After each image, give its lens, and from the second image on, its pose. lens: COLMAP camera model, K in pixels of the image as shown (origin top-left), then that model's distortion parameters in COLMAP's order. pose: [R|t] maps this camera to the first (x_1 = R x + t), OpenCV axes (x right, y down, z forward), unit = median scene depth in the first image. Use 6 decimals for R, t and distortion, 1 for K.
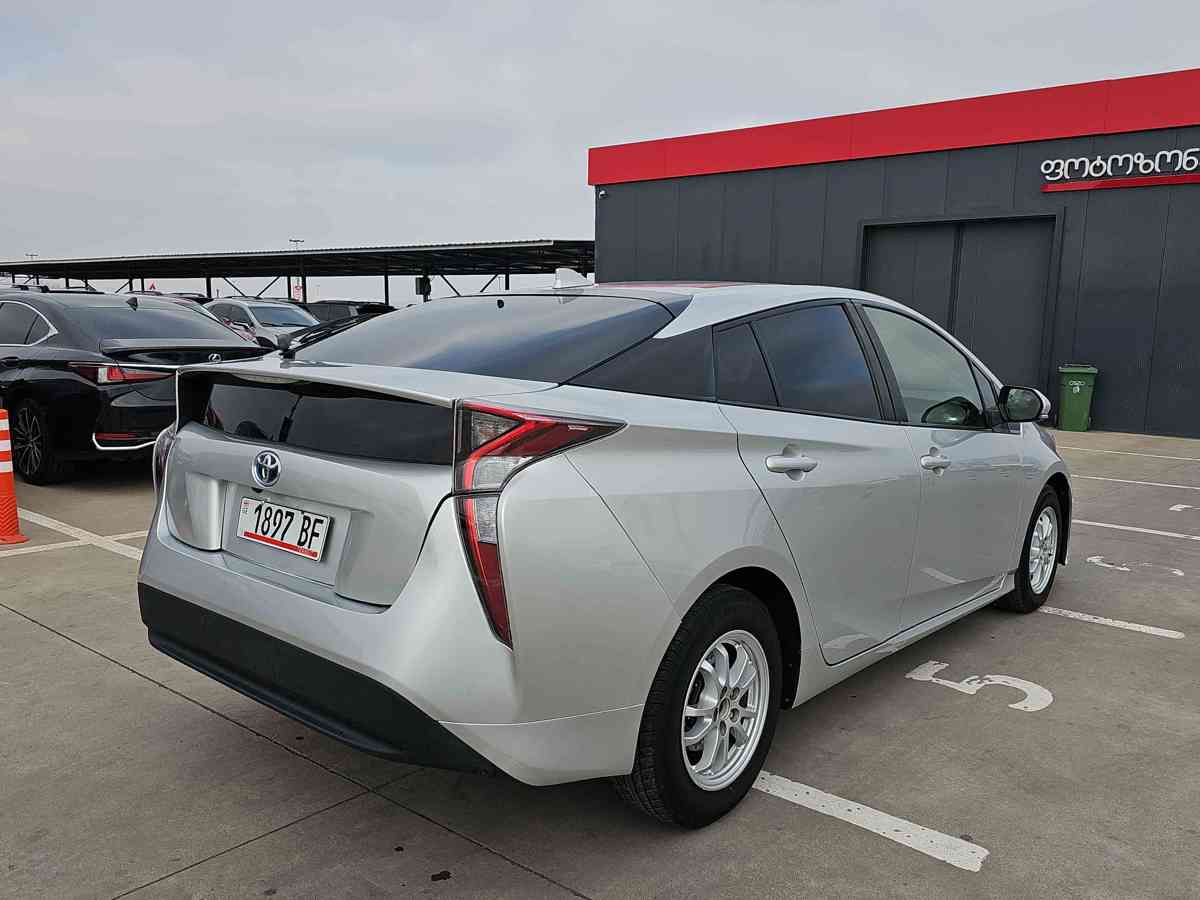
lens RADIAL K [[958.0, 0, 614.7], [0, 958.0, 448.2], [0, 0, 1]] dist [0.091697, -0.164019]
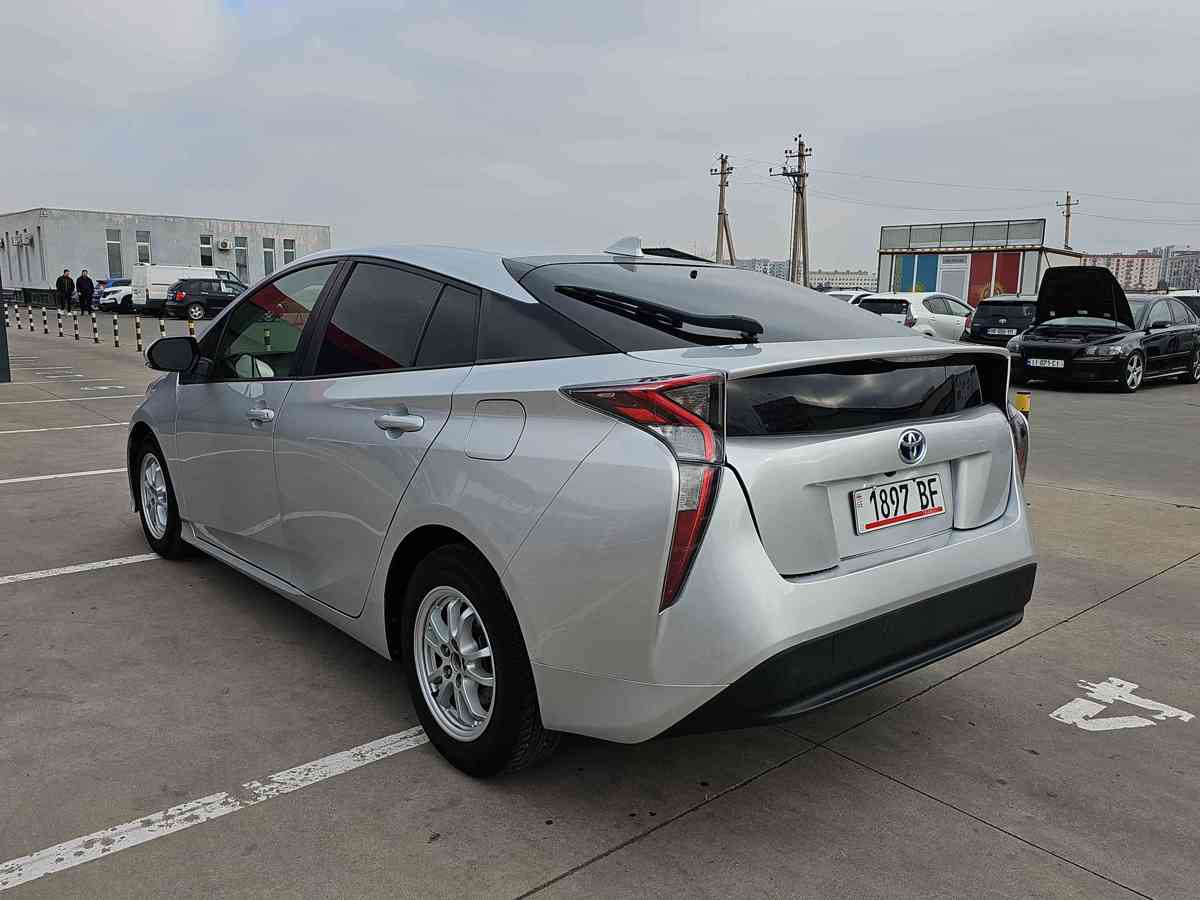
lens RADIAL K [[932.8, 0, 597.0], [0, 932.8, 445.2], [0, 0, 1]] dist [0.072295, -0.079096]
pose [[0.179429, -0.181135, 0.966952, -1.343571], [0.117934, 0.979775, 0.161653, -0.174823], [-0.976677, 0.085031, 0.197162, 1.104764]]
